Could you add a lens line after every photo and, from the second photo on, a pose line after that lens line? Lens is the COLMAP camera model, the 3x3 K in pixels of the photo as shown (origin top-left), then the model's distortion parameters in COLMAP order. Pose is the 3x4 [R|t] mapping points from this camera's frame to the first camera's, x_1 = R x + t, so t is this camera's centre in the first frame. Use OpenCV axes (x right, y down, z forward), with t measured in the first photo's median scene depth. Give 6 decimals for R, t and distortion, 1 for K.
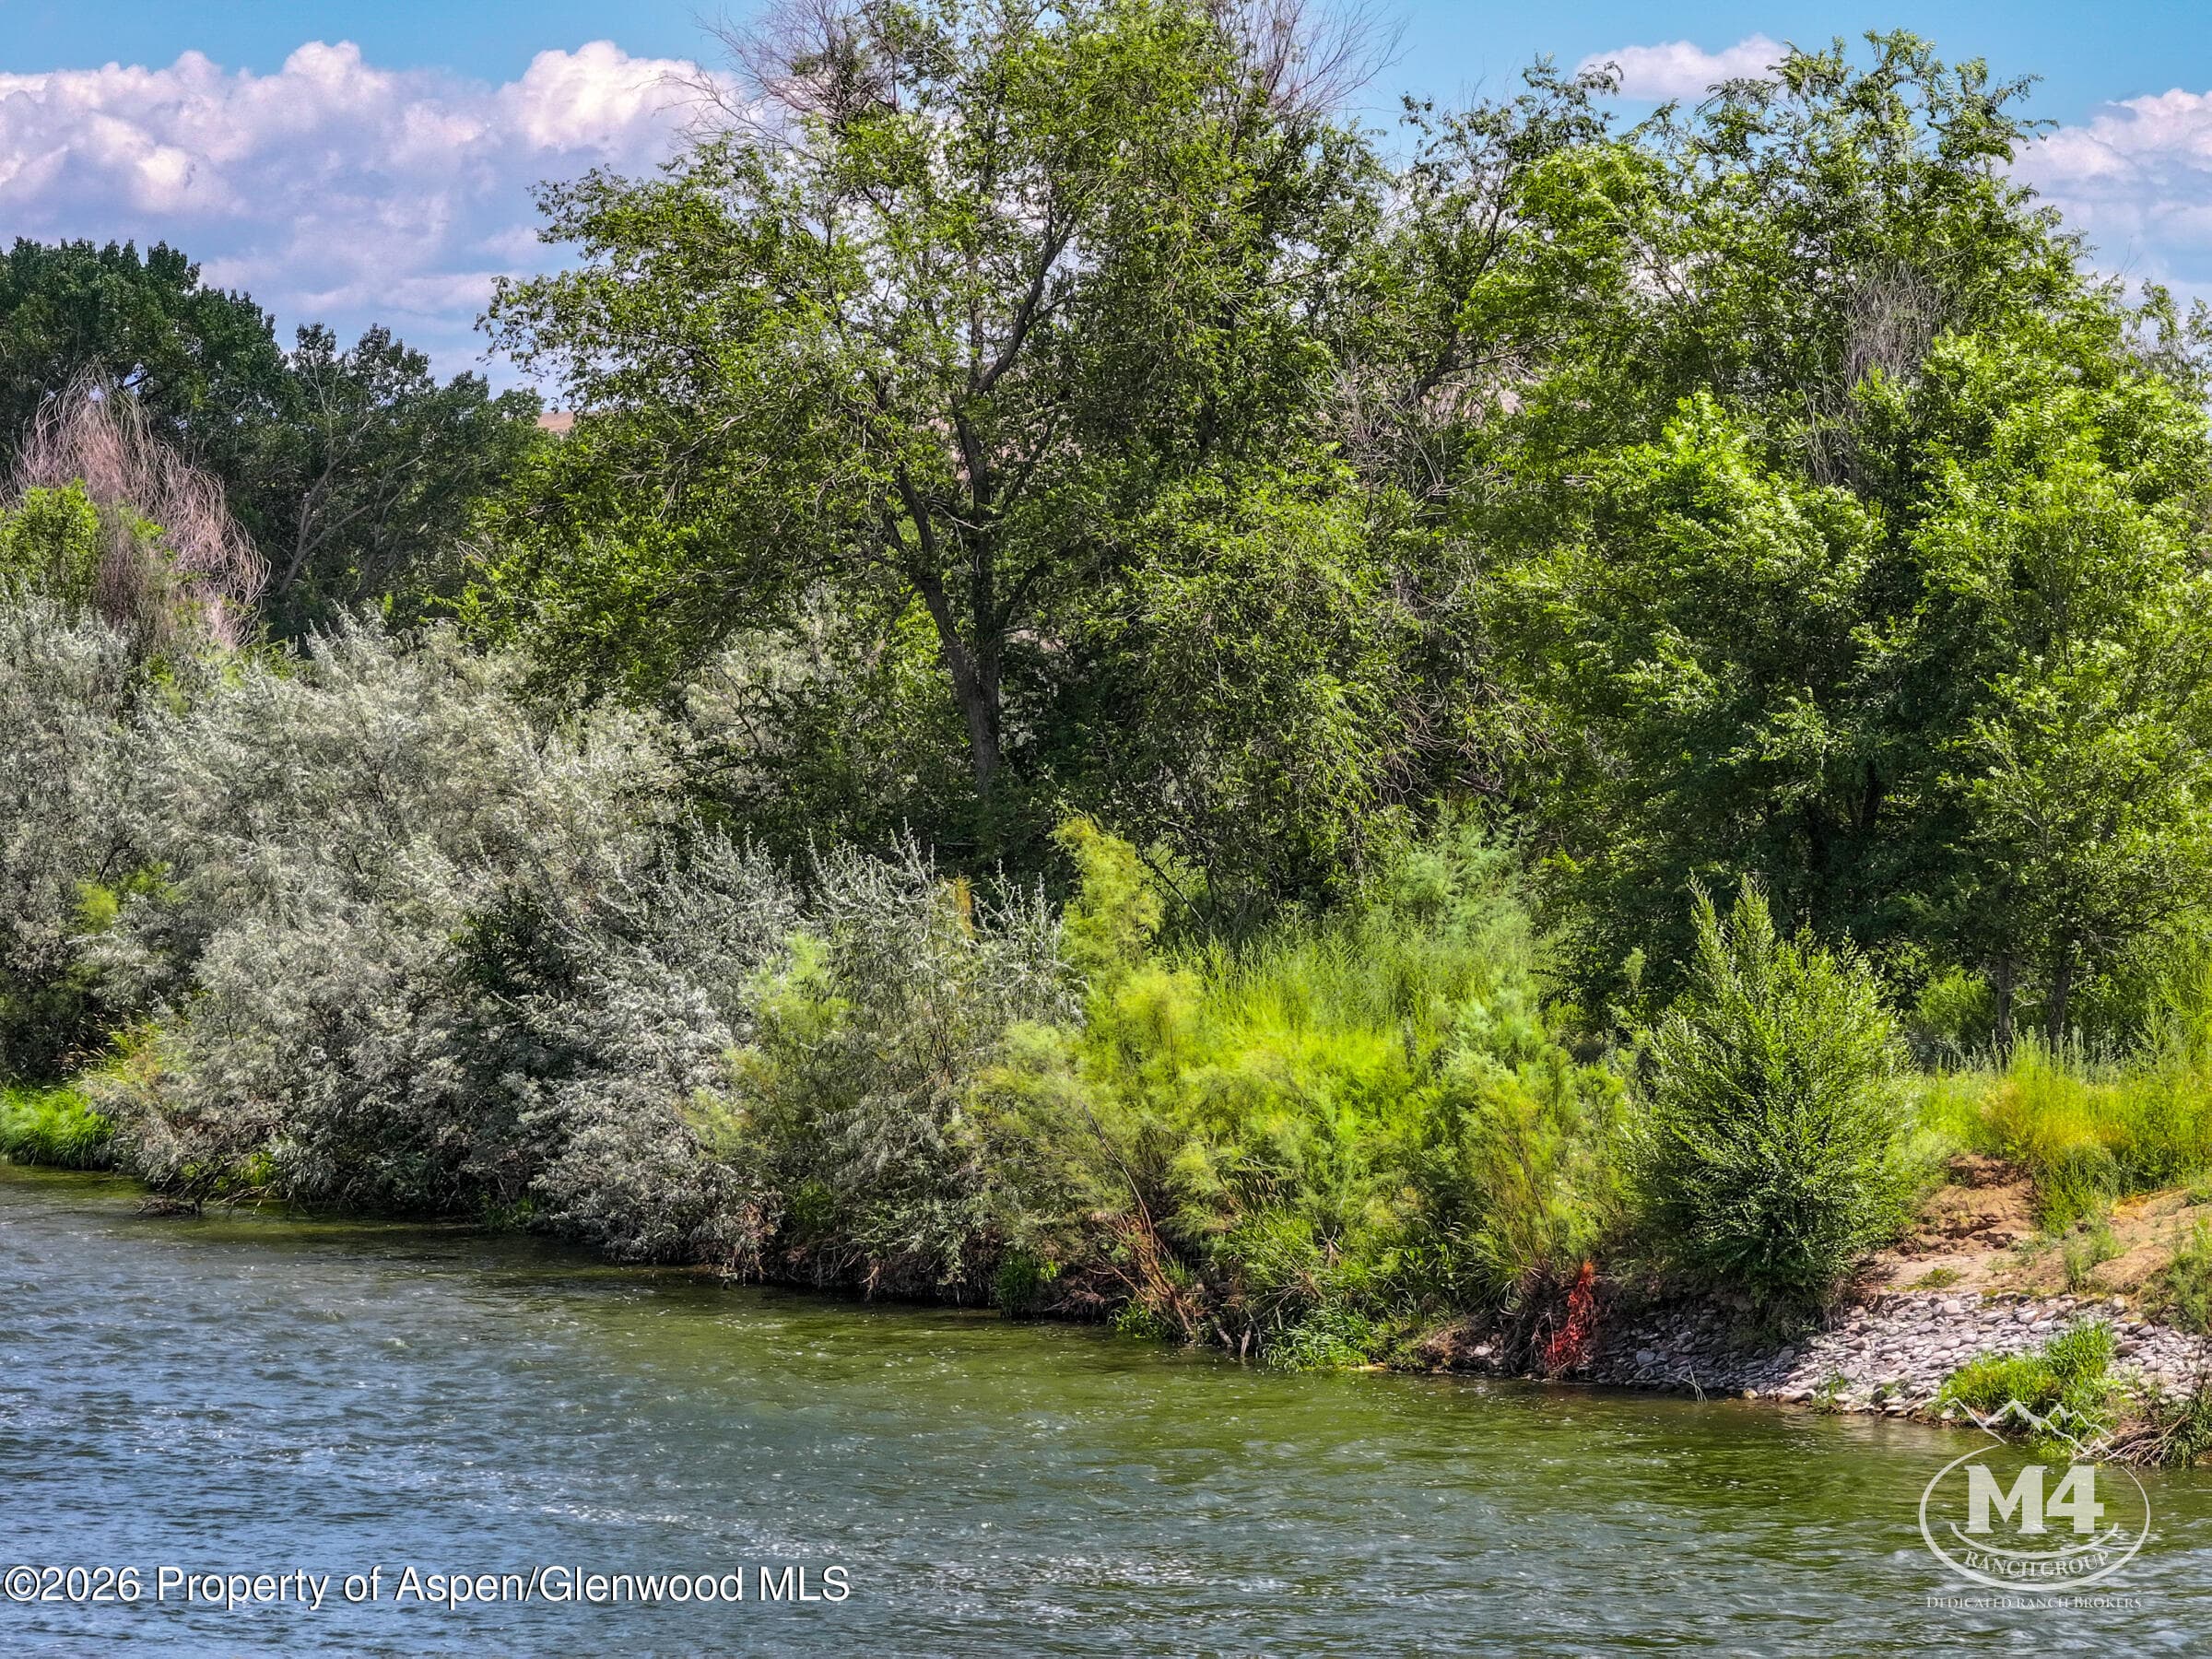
lens RADIAL K [[10468.8, 0, 1106.0], [0, 10468.8, 829.5], [0, 0, 1]] dist [-0.264273, -2.527879]
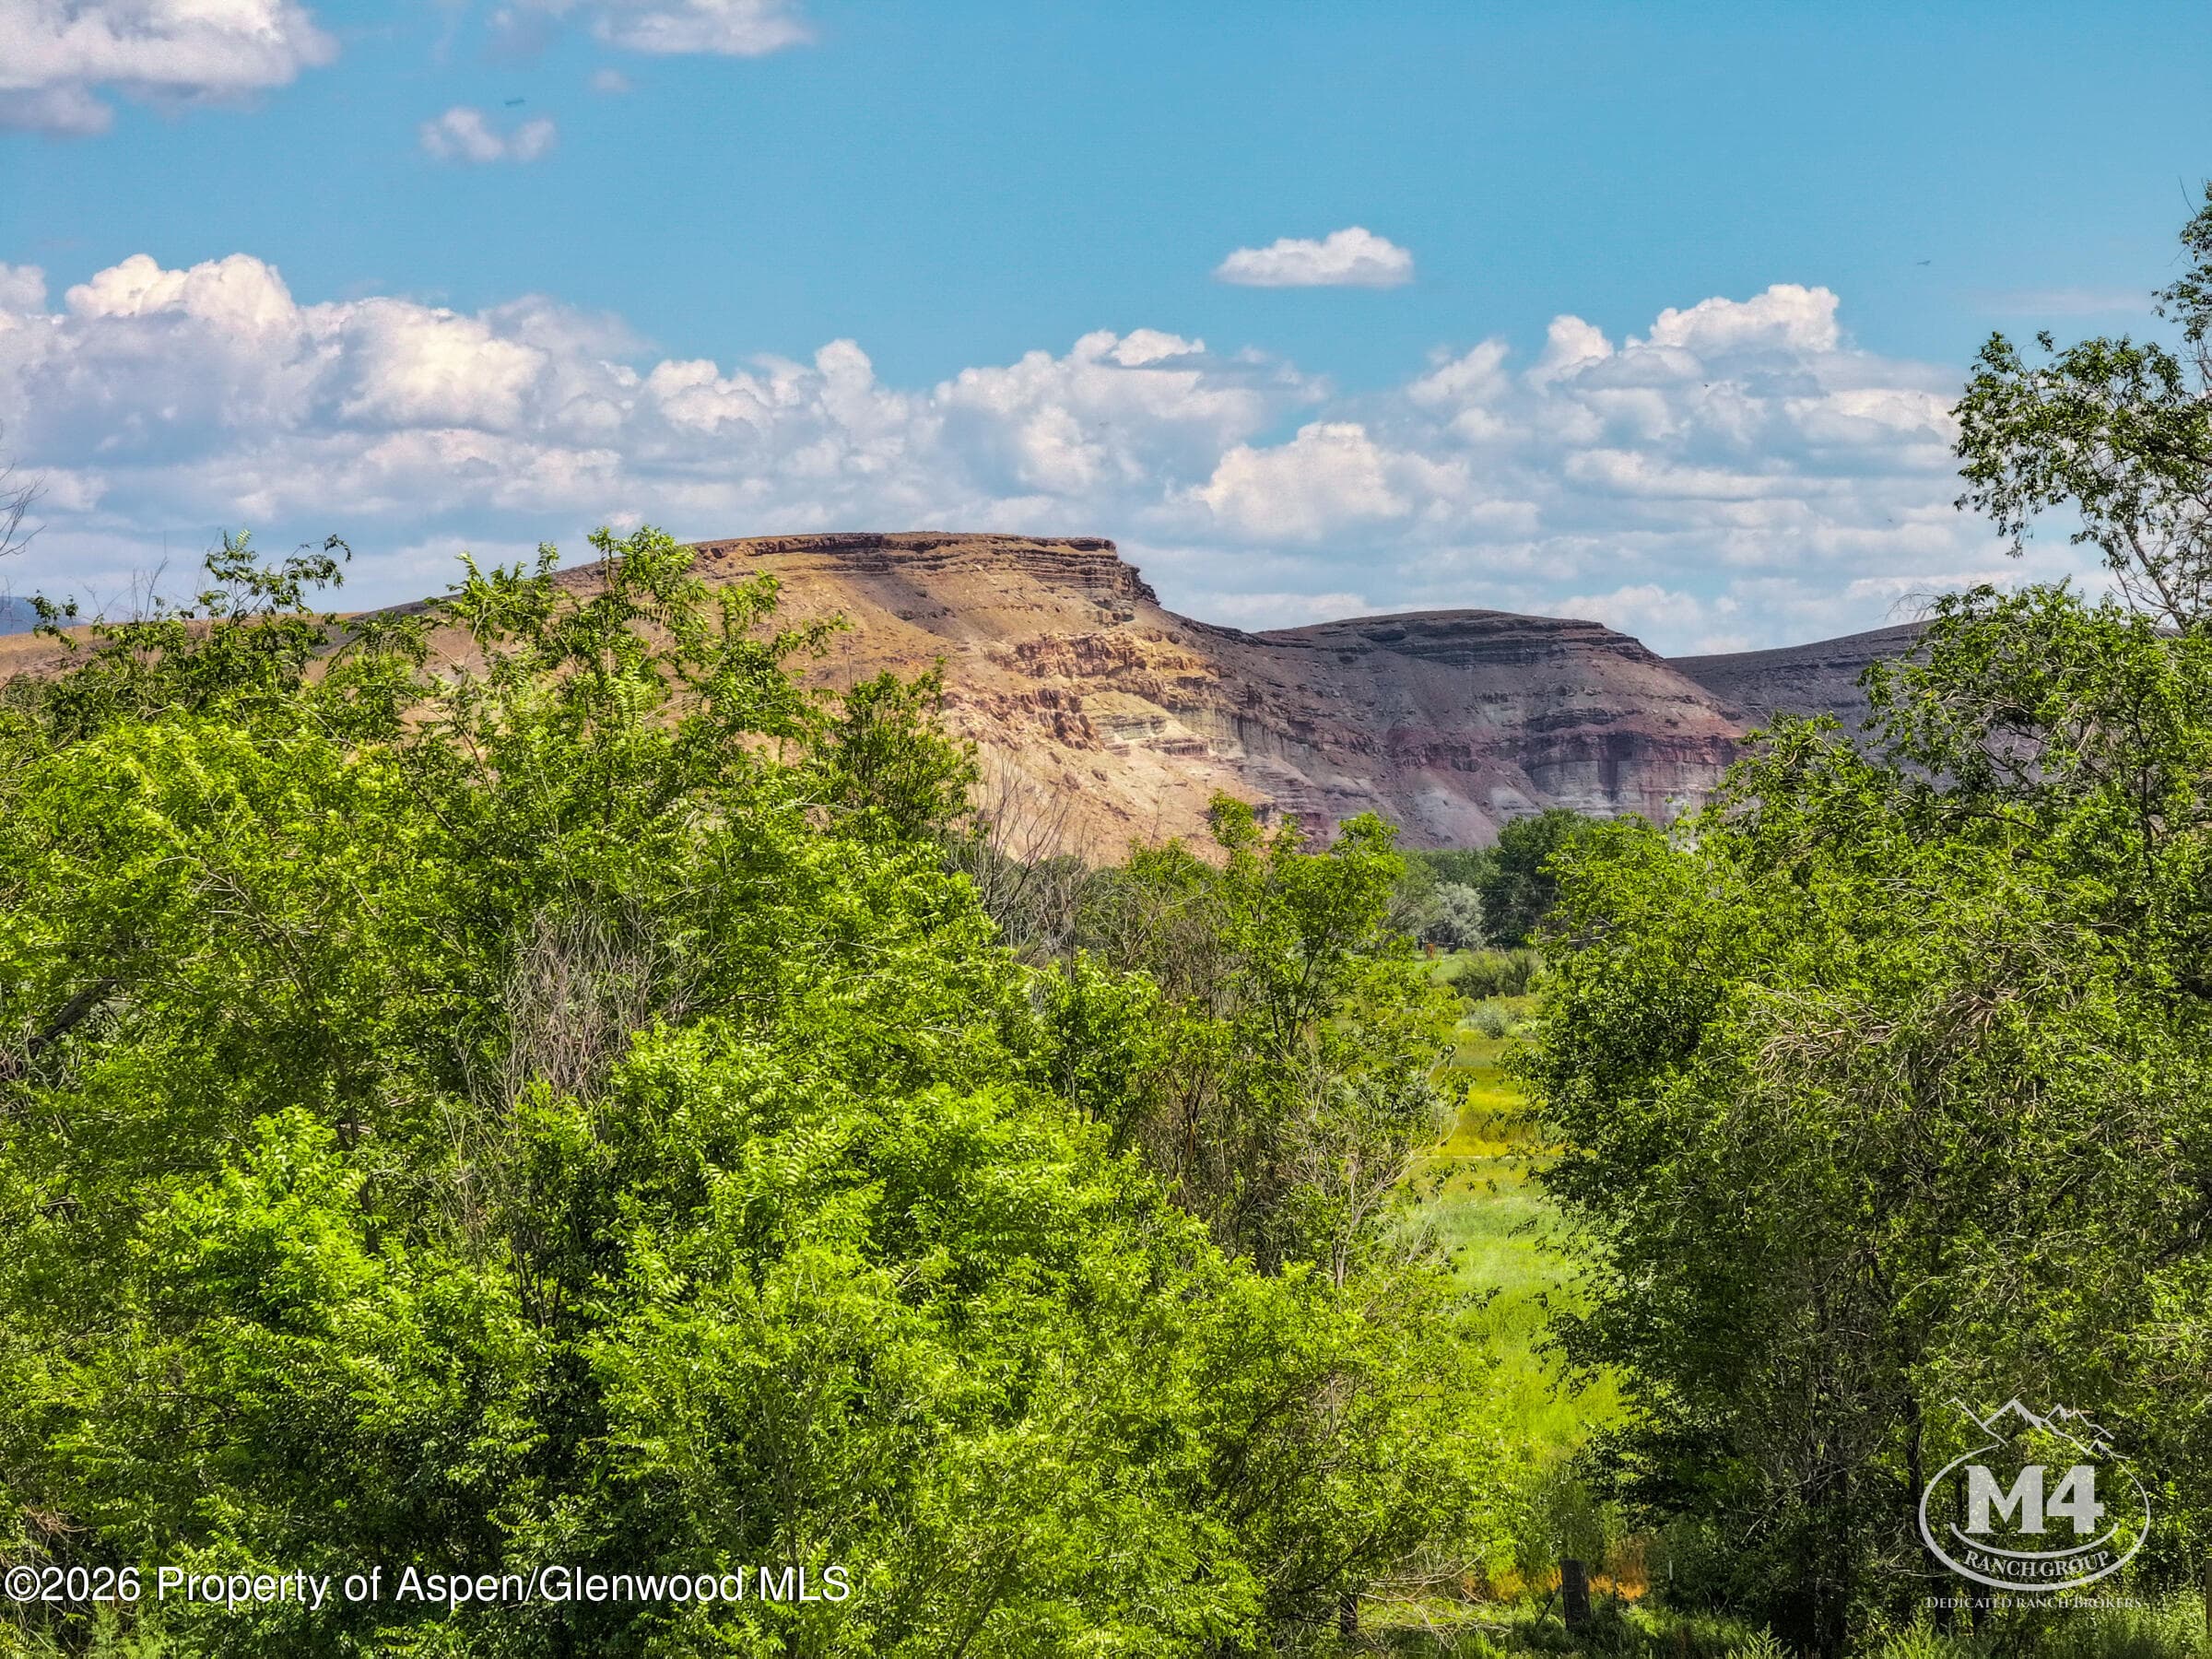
lens RADIAL K [[10675.7, 0, 1106.0], [0, 10675.7, 829.5], [0, 0, 1]] dist [-2.362548, -1.435741]
pose [[0.999128, 0.004926, 0.041471, 0.077822], [-0.004146, 0.999813, -0.018878, -0.045474], [-0.041556, 0.018689, 0.998961, 0.328042]]
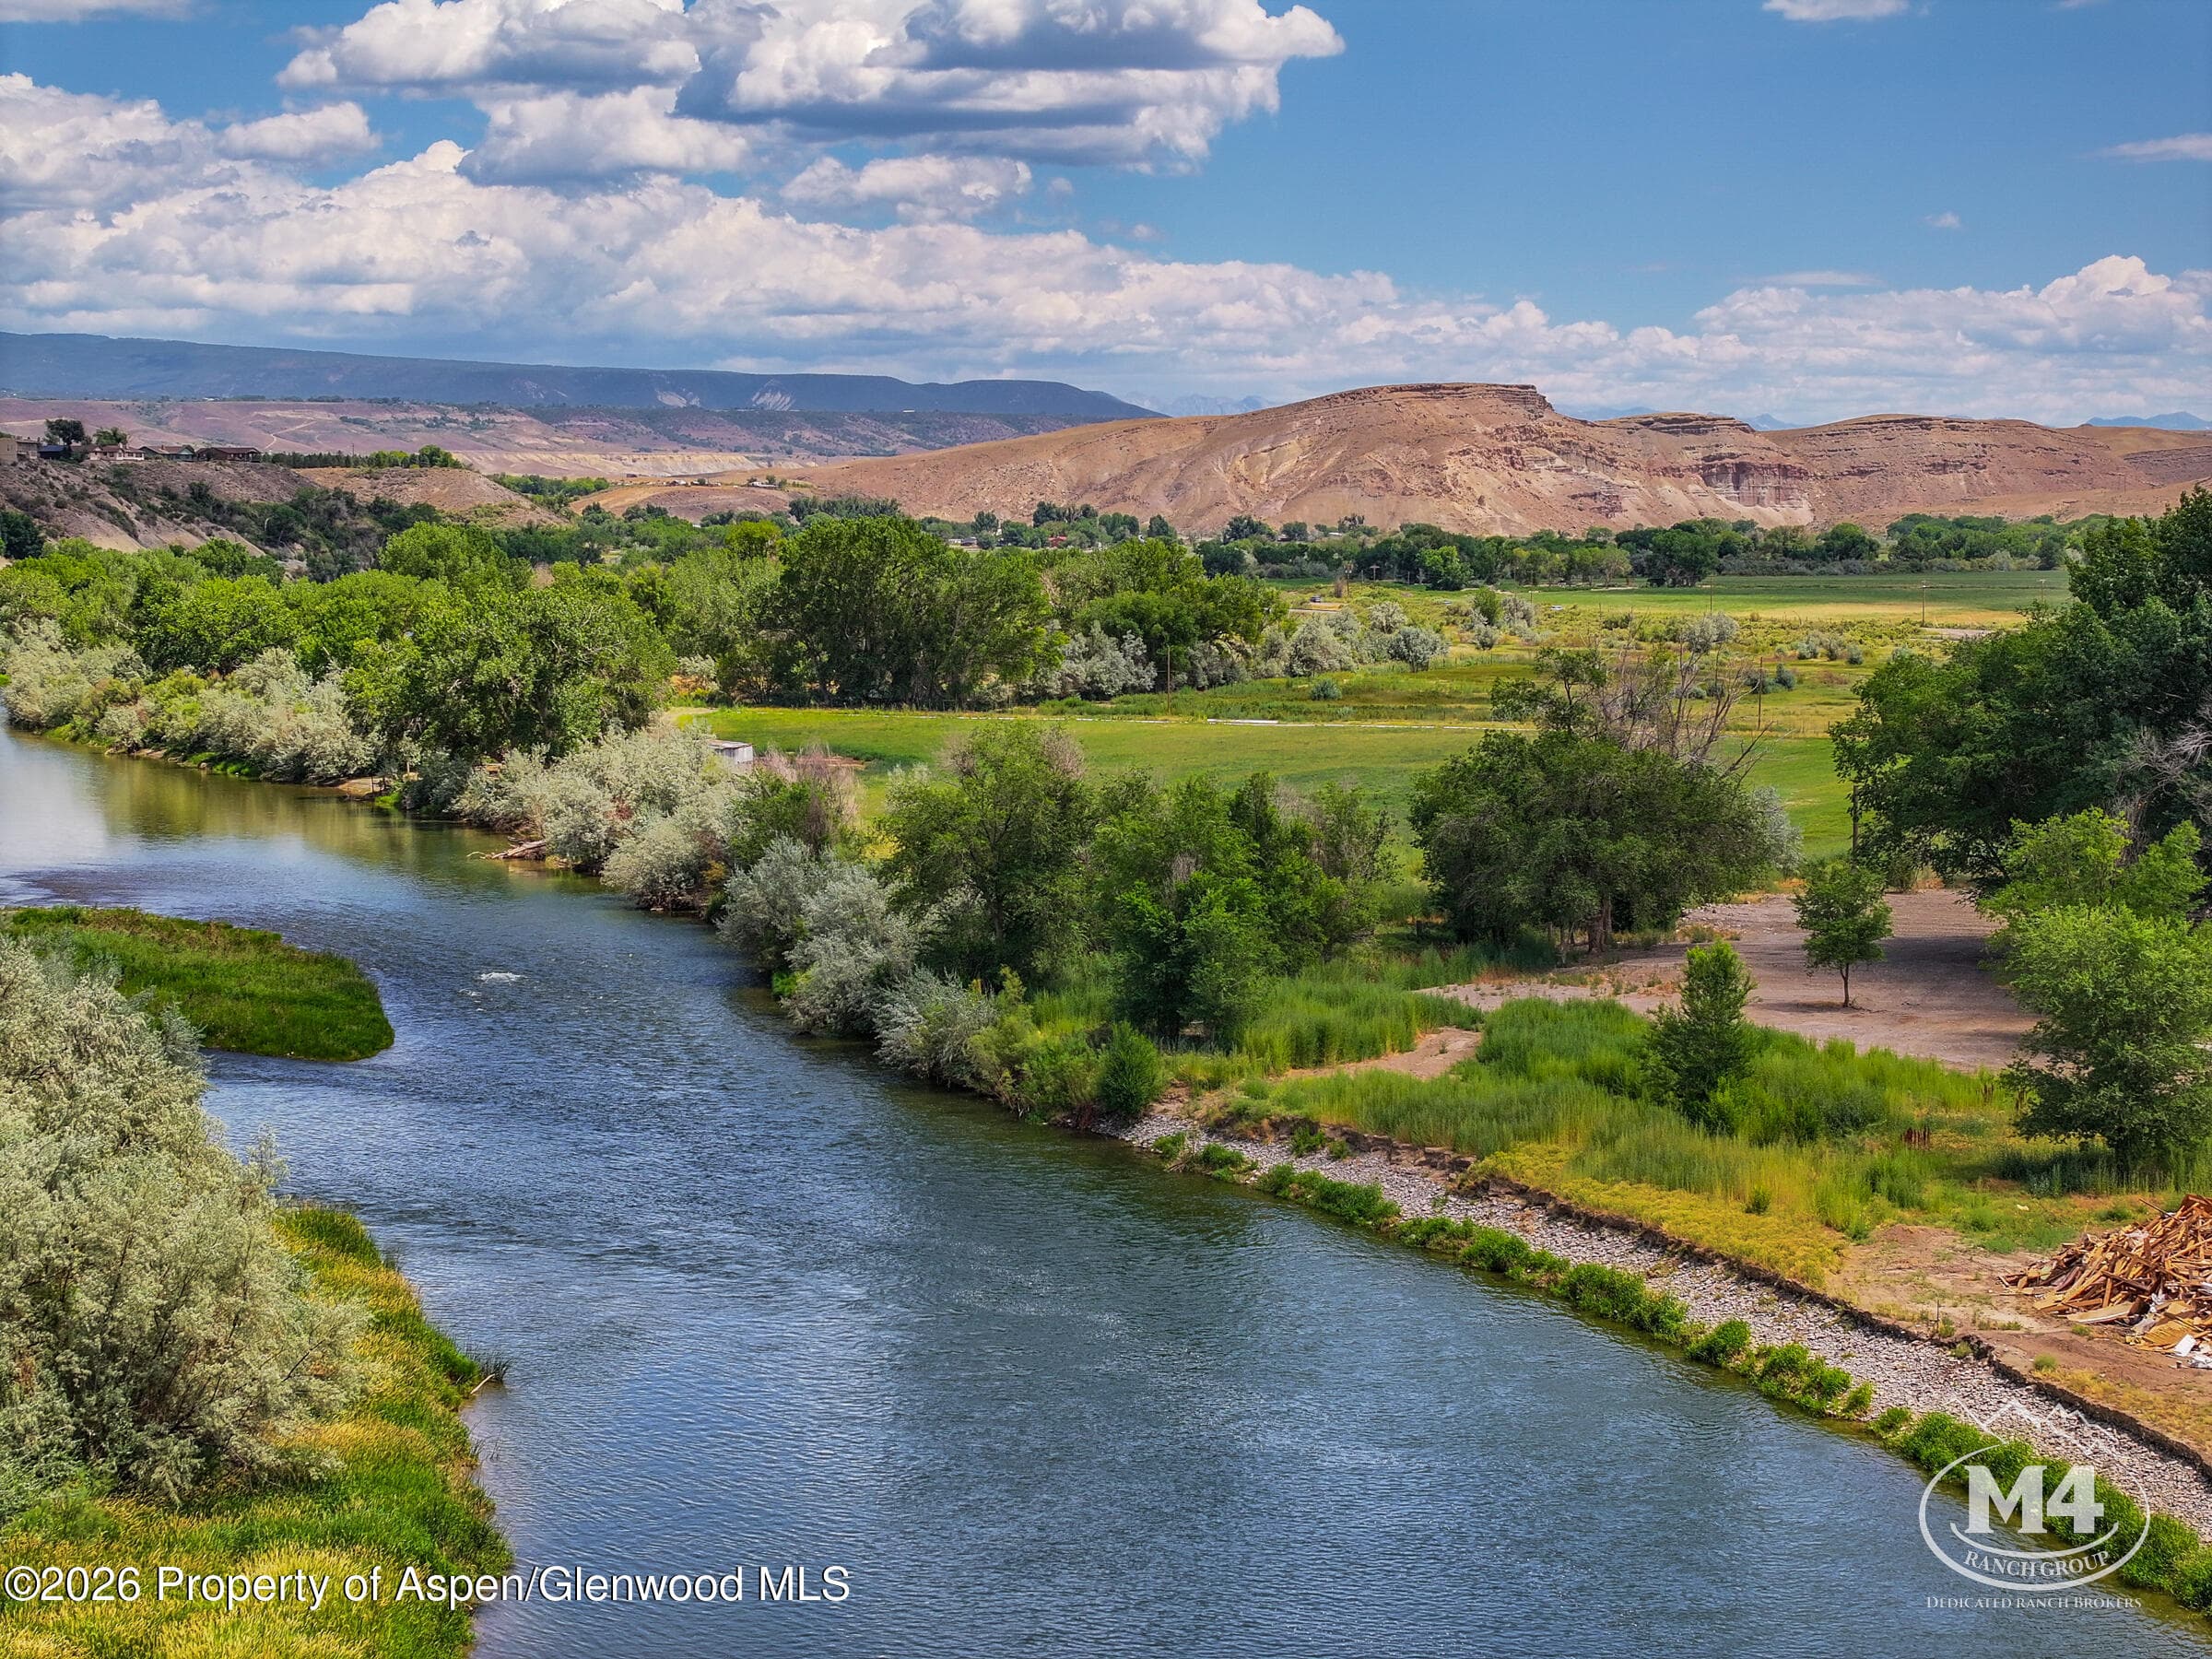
lens RADIAL K [[4352.6, 0, 1074.7], [0, 4352.6, 835.3], [0, 0, 1]] dist [-0.235969, 1.132772]
pose [[0.997884, 0.005359, -0.064791, 0.139895], [-0.001455, 0.998188, 0.060154, -0.161192], [0.064996, -0.059932, 0.996084, -0.729206]]
